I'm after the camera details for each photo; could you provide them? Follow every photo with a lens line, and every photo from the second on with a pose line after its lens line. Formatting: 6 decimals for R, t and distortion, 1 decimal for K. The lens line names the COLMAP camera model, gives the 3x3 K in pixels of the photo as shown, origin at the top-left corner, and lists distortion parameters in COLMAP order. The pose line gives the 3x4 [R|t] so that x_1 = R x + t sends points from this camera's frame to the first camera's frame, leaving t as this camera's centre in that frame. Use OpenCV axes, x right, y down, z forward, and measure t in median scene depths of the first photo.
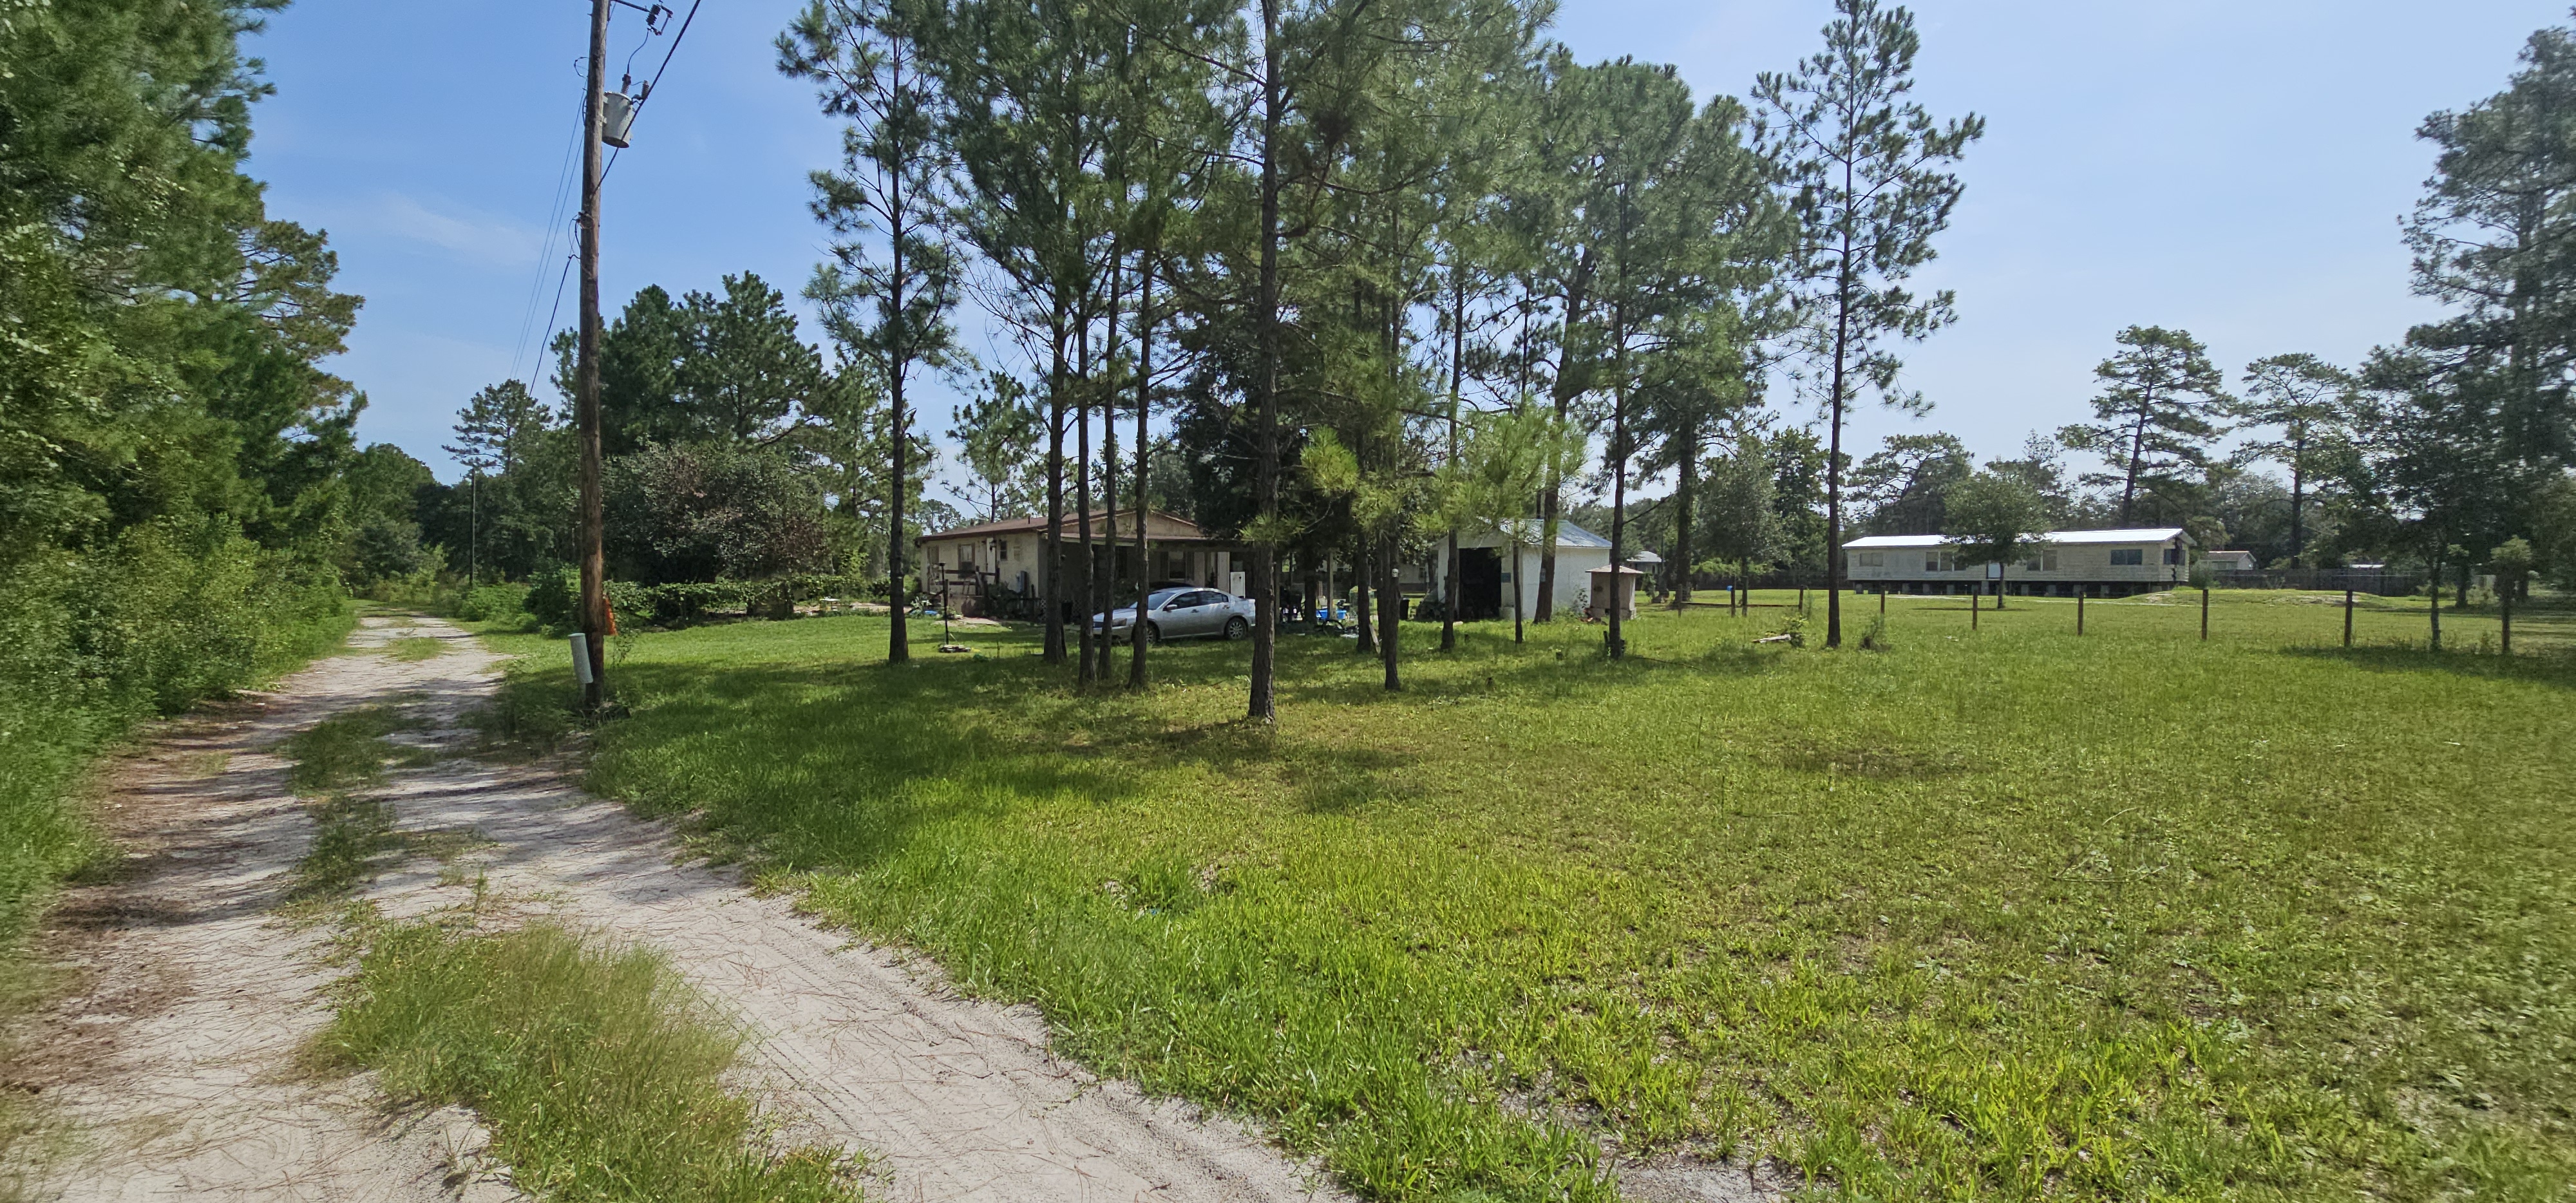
lens RADIAL K [[955.2, 0, 1287.9], [0, 955.2, 608.8], [0, 0, 1]] dist [0.000085, -0.000324]
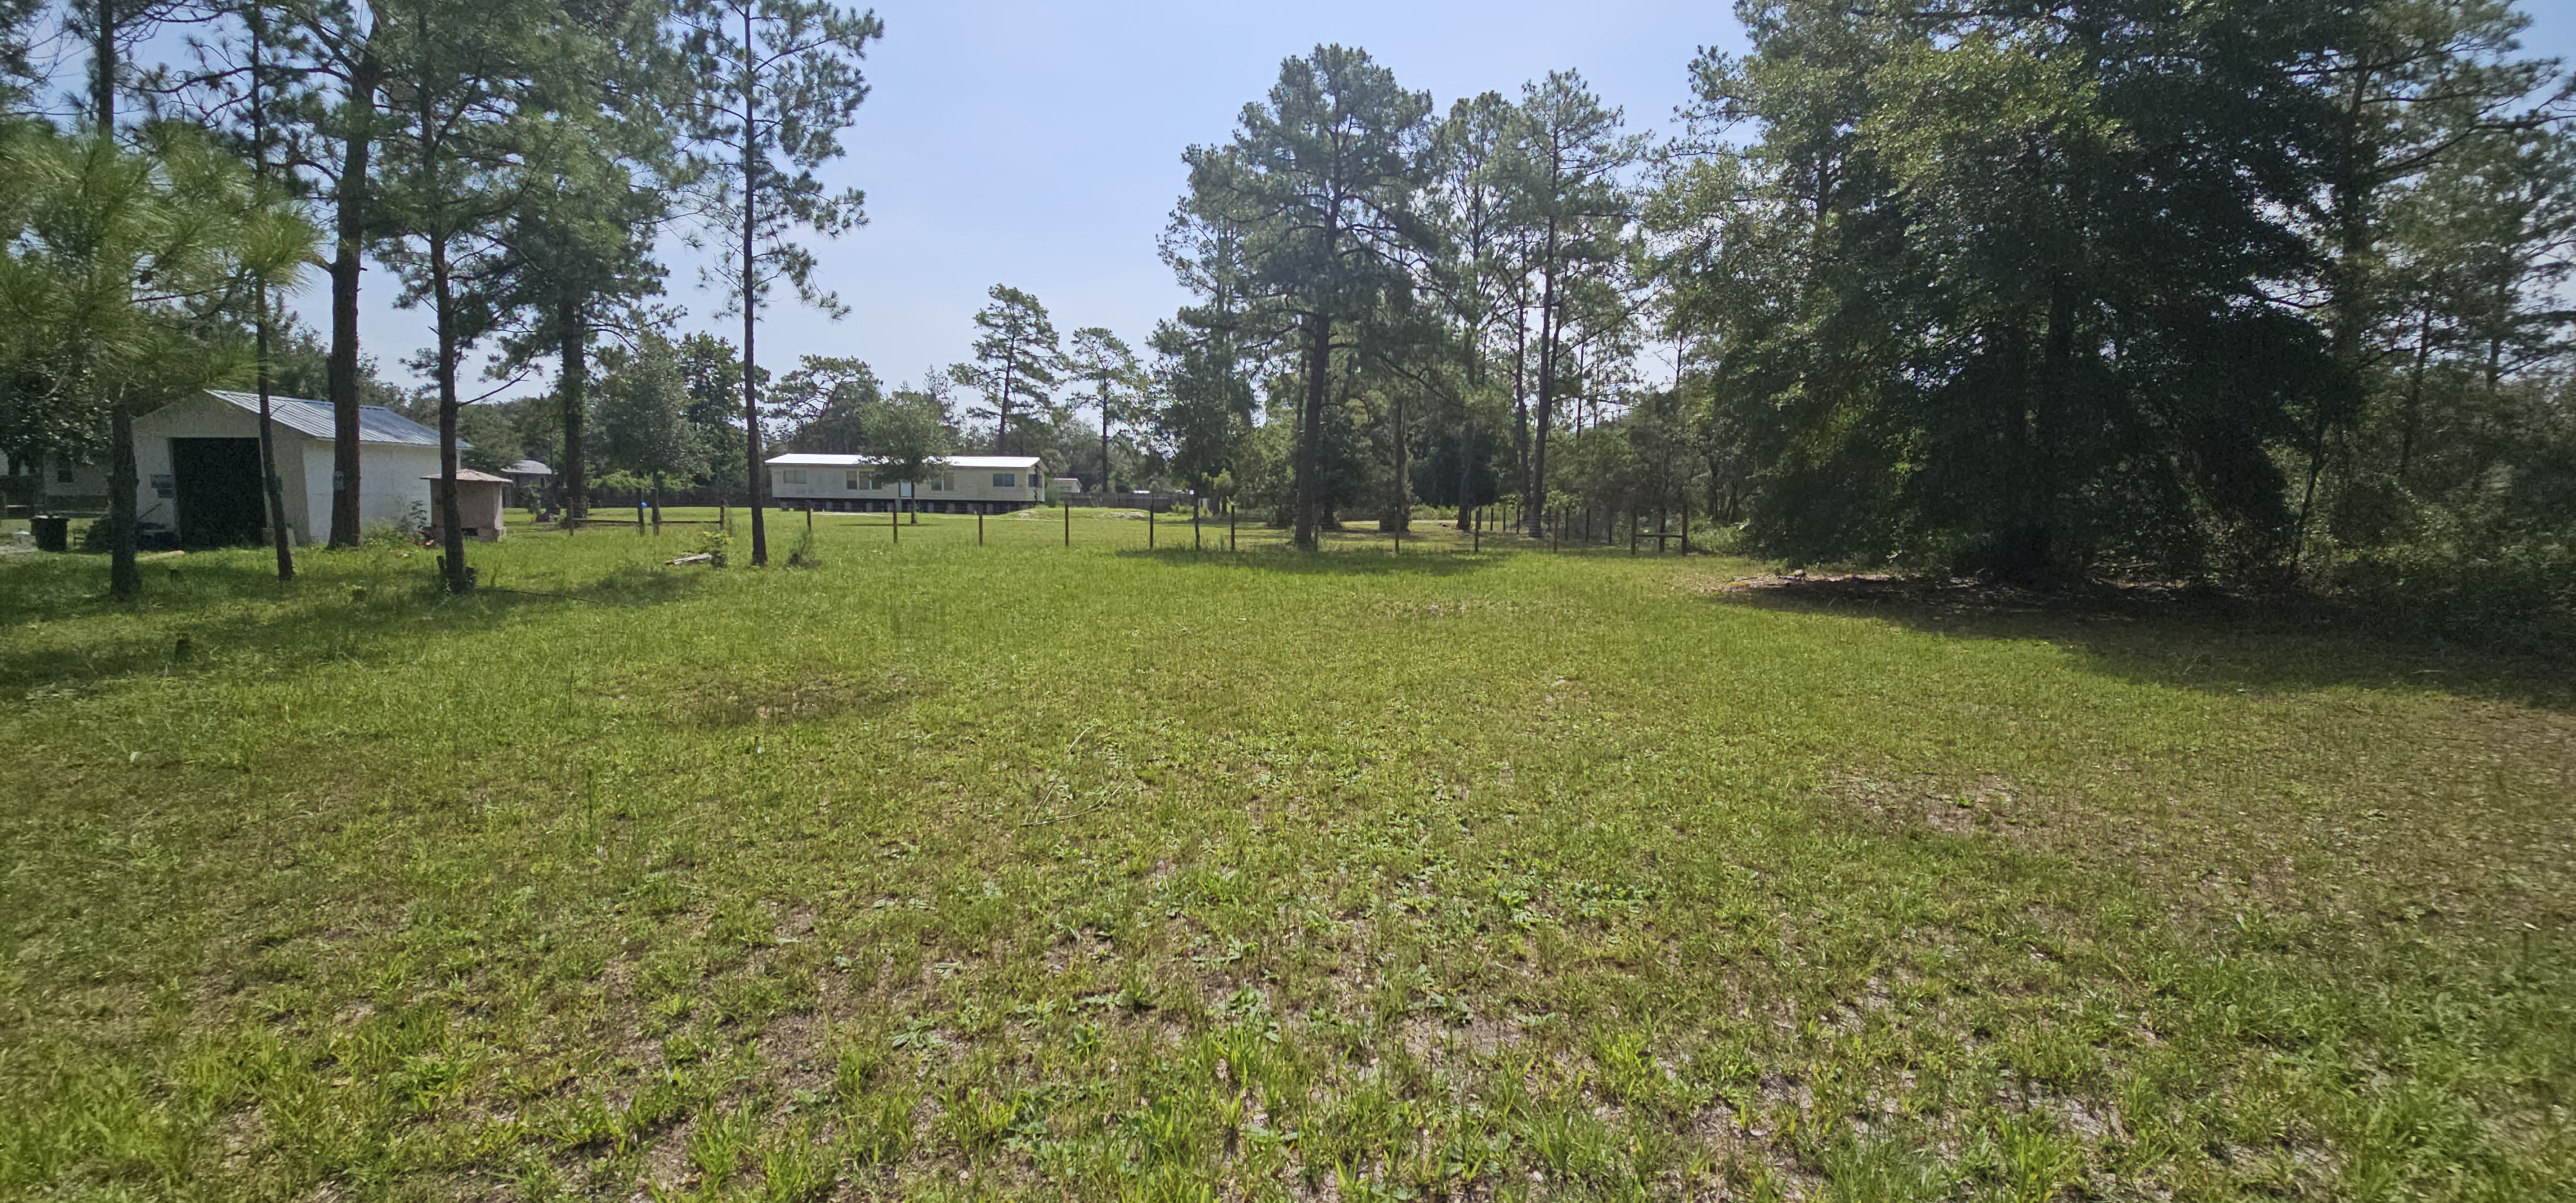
lens RADIAL K [[900.7, 0, 1288.0], [0, 900.7, 601.5], [0, 0, 1]] dist [0.000673, 0.000097]
pose [[0.501295, -0.074750, 0.862042, 0.077500], [0.007110, 0.996584, 0.082282, 0.006898], [-0.865247, -0.035118, 0.500113, 0.128236]]
